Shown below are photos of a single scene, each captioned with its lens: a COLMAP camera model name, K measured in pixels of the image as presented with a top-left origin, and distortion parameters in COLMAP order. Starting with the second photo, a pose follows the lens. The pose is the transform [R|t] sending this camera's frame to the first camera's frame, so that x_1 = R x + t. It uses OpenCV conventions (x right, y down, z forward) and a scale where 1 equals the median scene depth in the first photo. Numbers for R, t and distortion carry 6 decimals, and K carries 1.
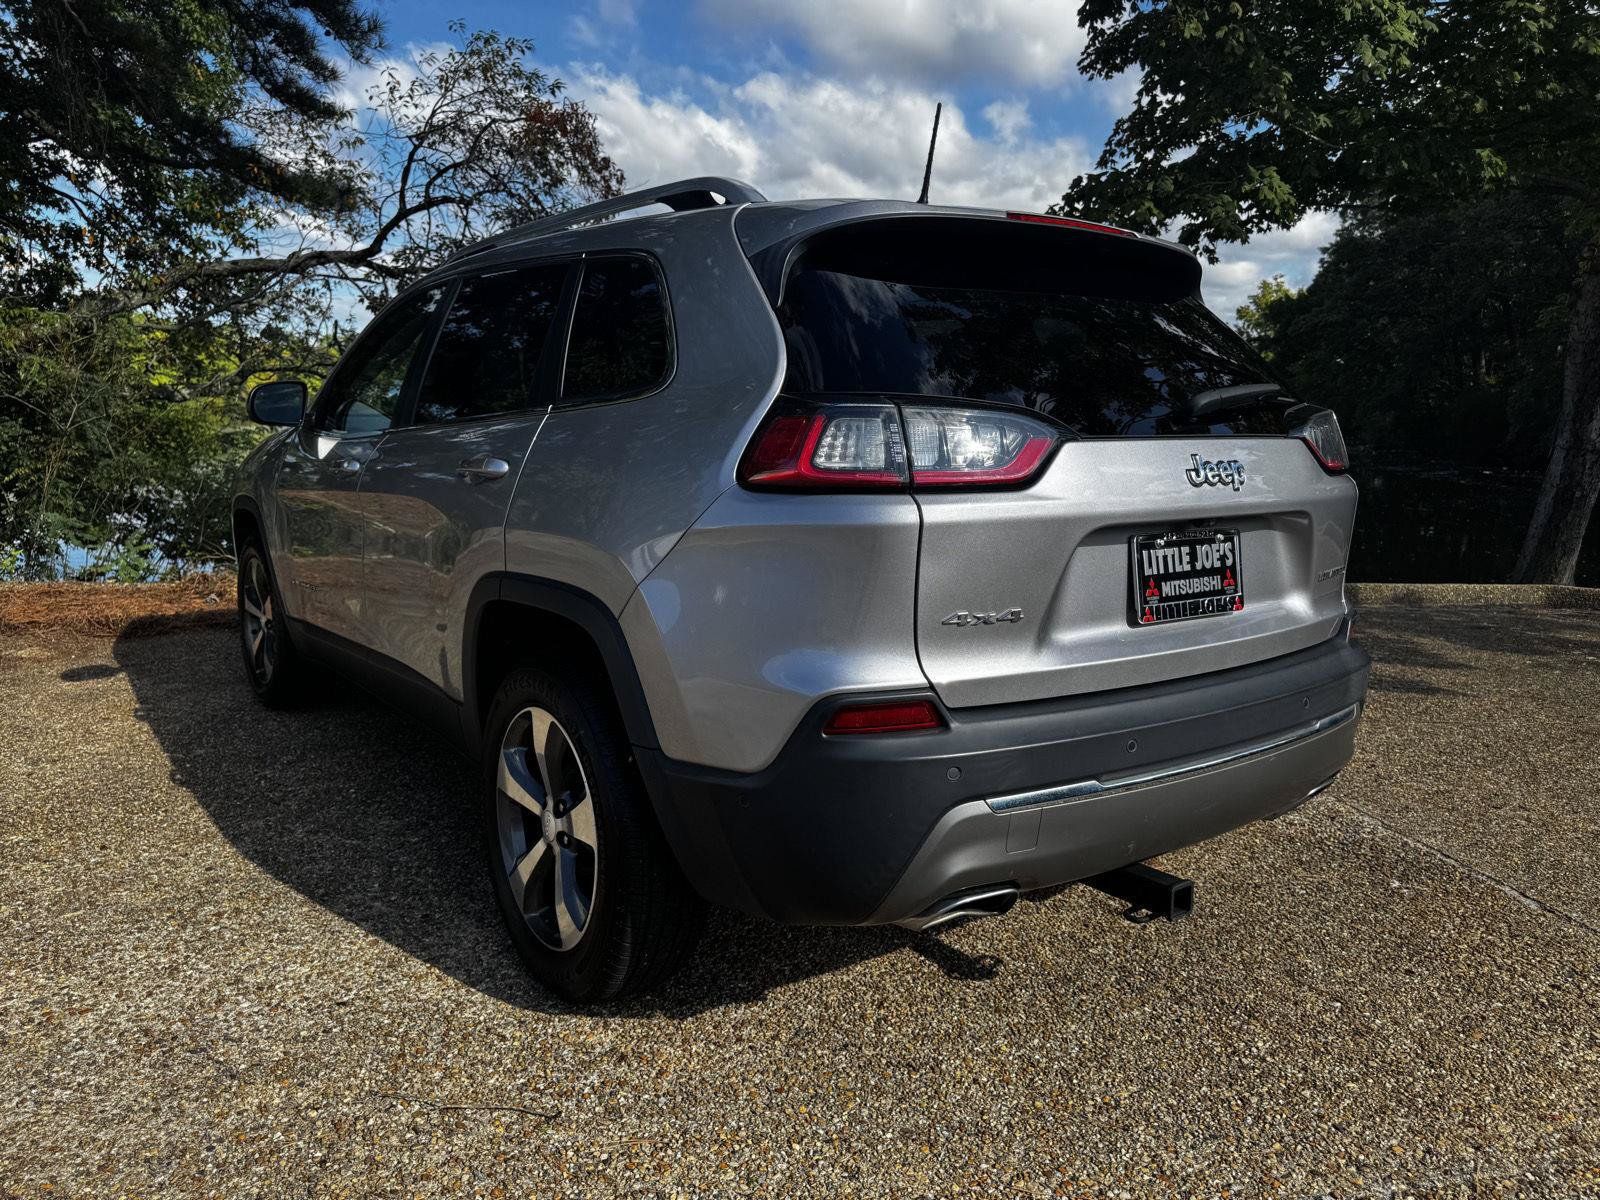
lens RADIAL K [[1156.9, 0, 810.3], [0, 1156.9, 595.7], [0, 0, 1]] dist [0.007367, -0.007918]
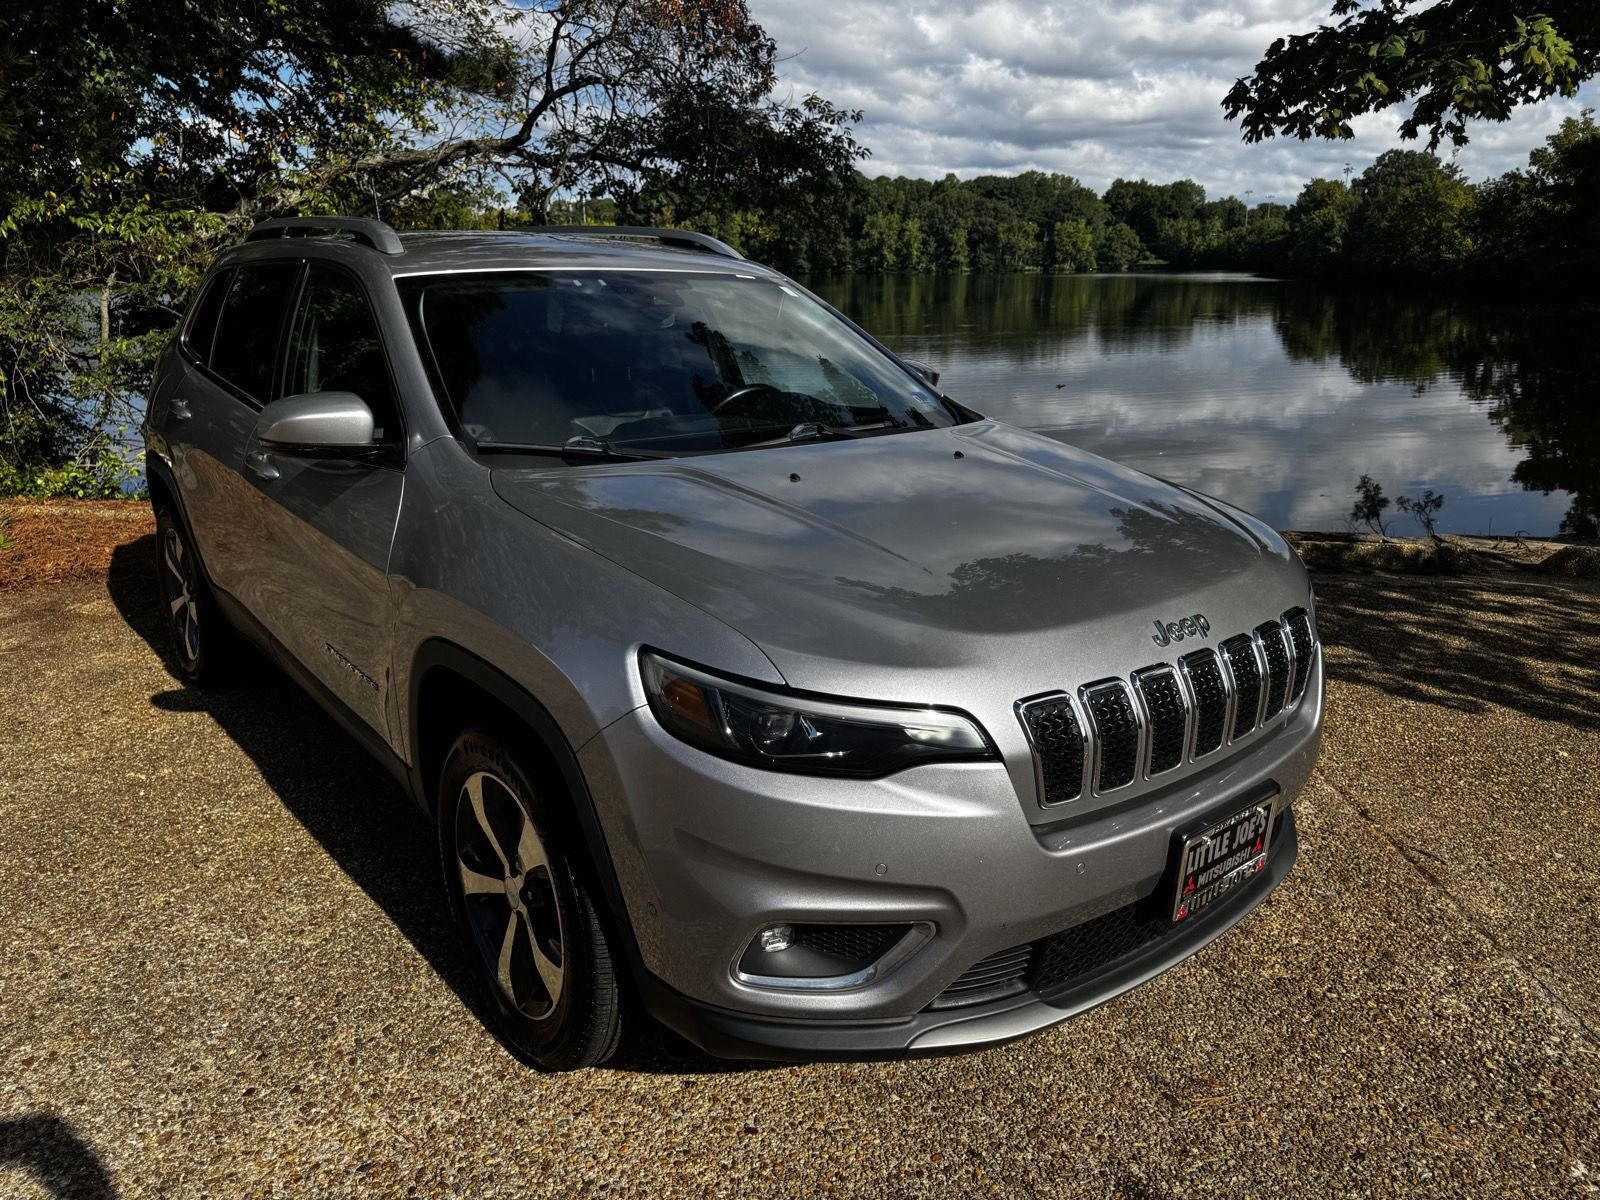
lens RADIAL K [[1156.9, 0, 810.3], [0, 1156.9, 595.7], [0, 0, 1]] dist [0.007367, -0.007918]
pose [[0.982757, 0.042399, -0.179974, 0.198012], [-0.021705, 0.993078, 0.115434, -0.183118], [0.183622, -0.109537, 0.976875, 0.337239]]
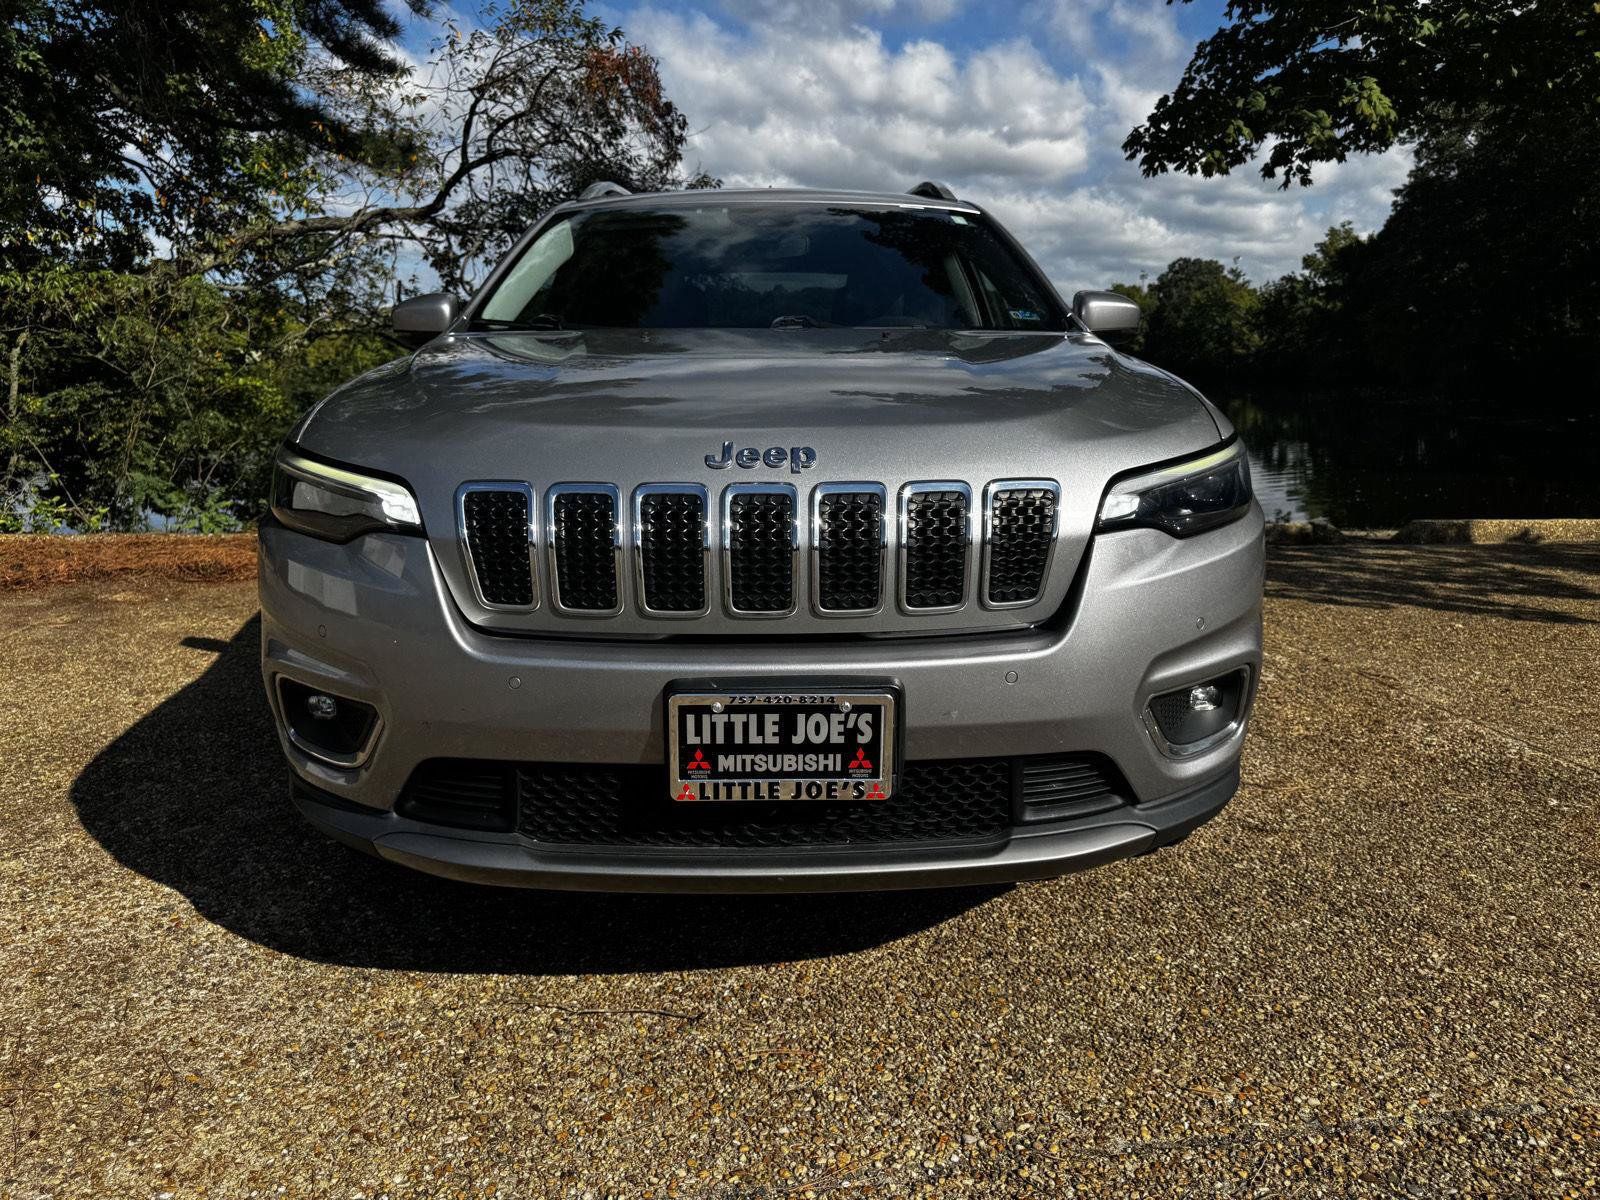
lens RADIAL K [[1160.5, 0, 803.9], [0, 1160.5, 590.8], [0, 0, 1]] dist [0.006495, -0.009068]
pose [[0.998587, -0.010833, -0.052018, -0.059821], [0.012163, 0.999605, 0.025320, 0.054300], [0.051723, -0.025917, 0.998325, 0.038484]]
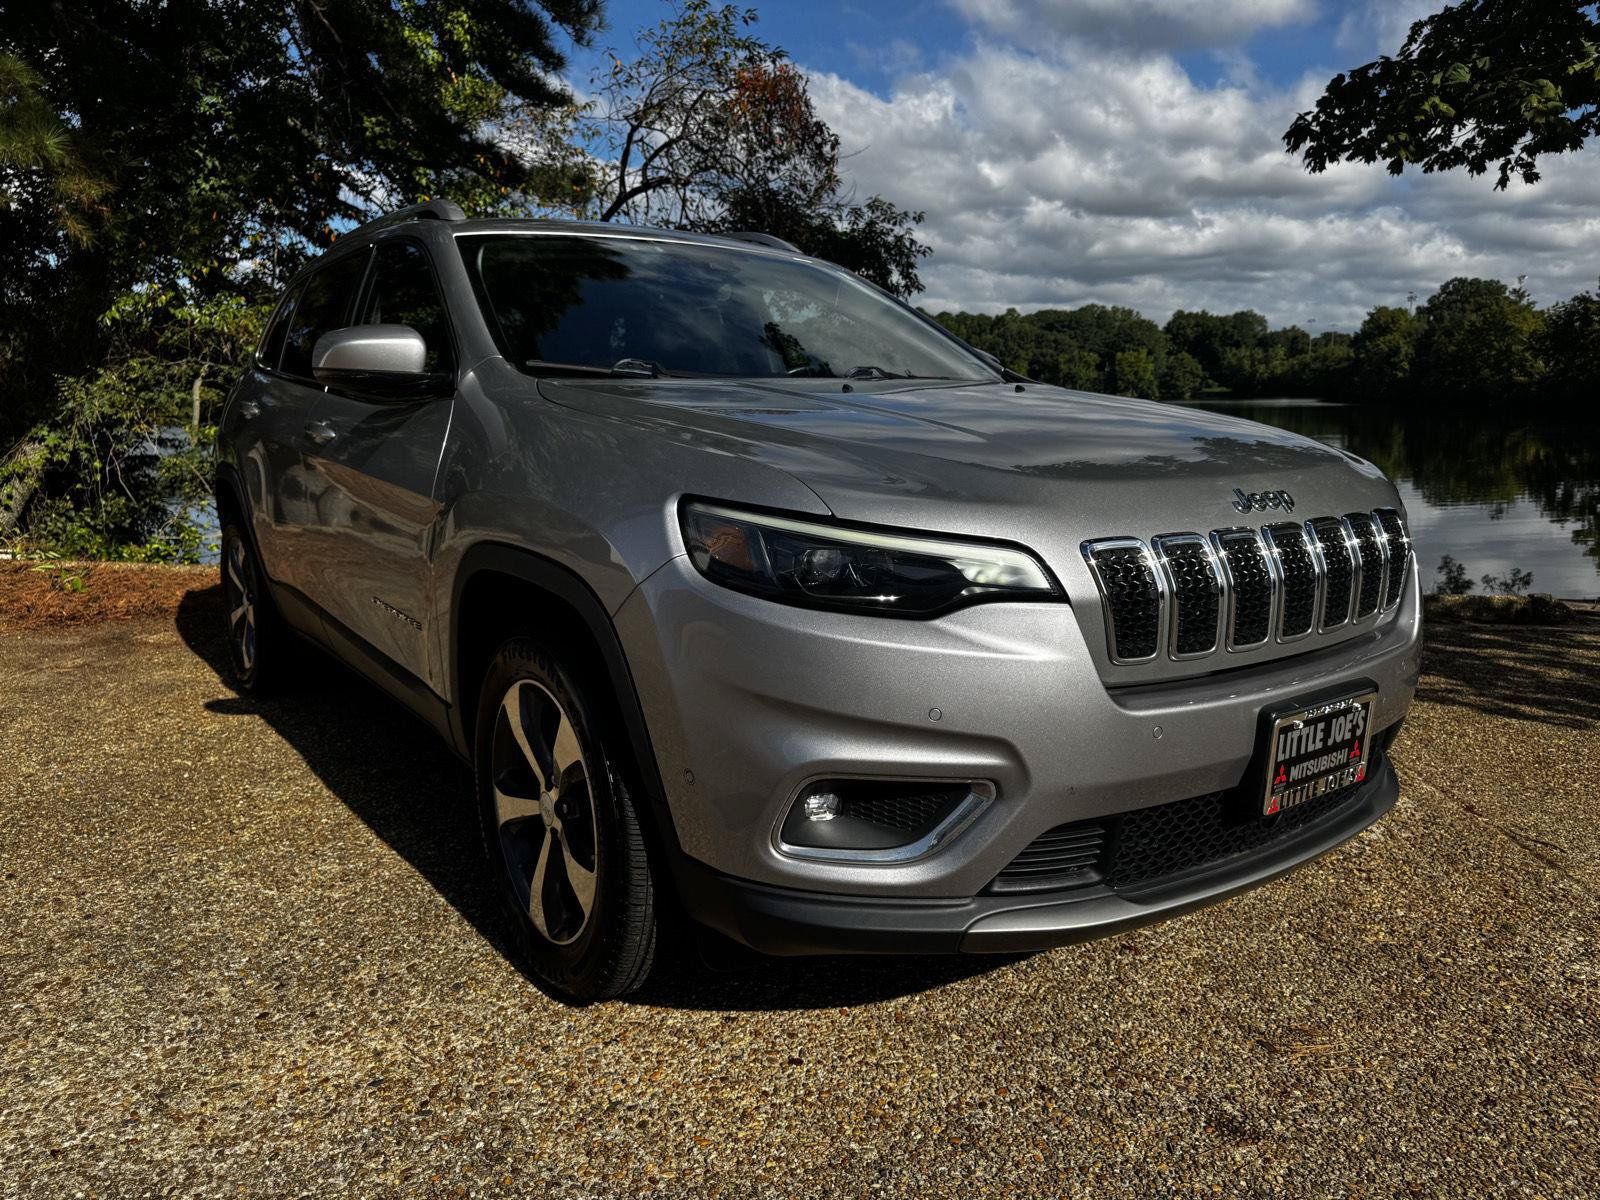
lens RADIAL K [[1157.6, 0, 806.4], [0, 1157.6, 601.4], [0, 0, 1]] dist [0.007983, -0.009366]
pose [[0.970308, 0.024998, -0.240576, 0.203802], [-0.022573, 0.999663, 0.012834, -0.014632], [0.240816, -0.007022, 0.970545, 0.370894]]
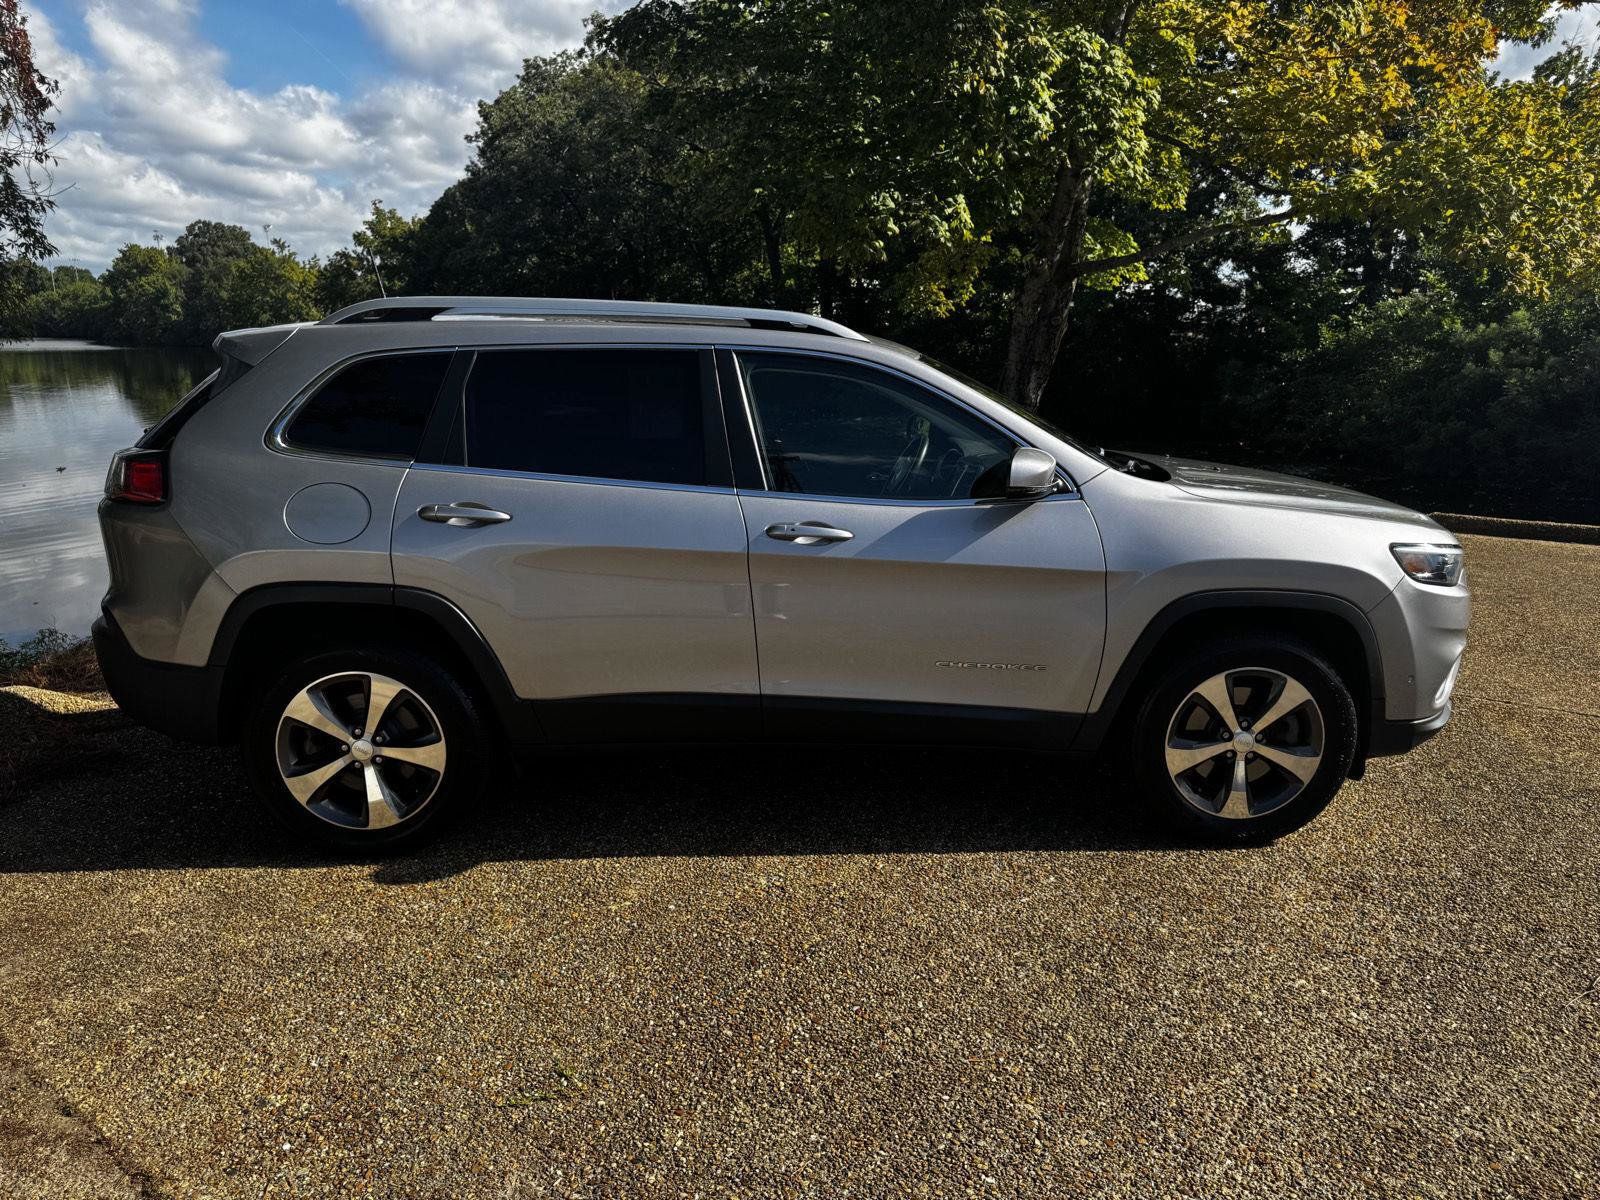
lens RADIAL K [[1157.6, 0, 806.4], [0, 1157.6, 601.4], [0, 0, 1]] dist [0.007983, -0.009366]
pose [[0.742645, -0.156352, 0.651178, -1.561398], [0.112134, 0.987668, 0.109261, -0.248015], [-0.660231, -0.008123, 0.751019, 0.417795]]
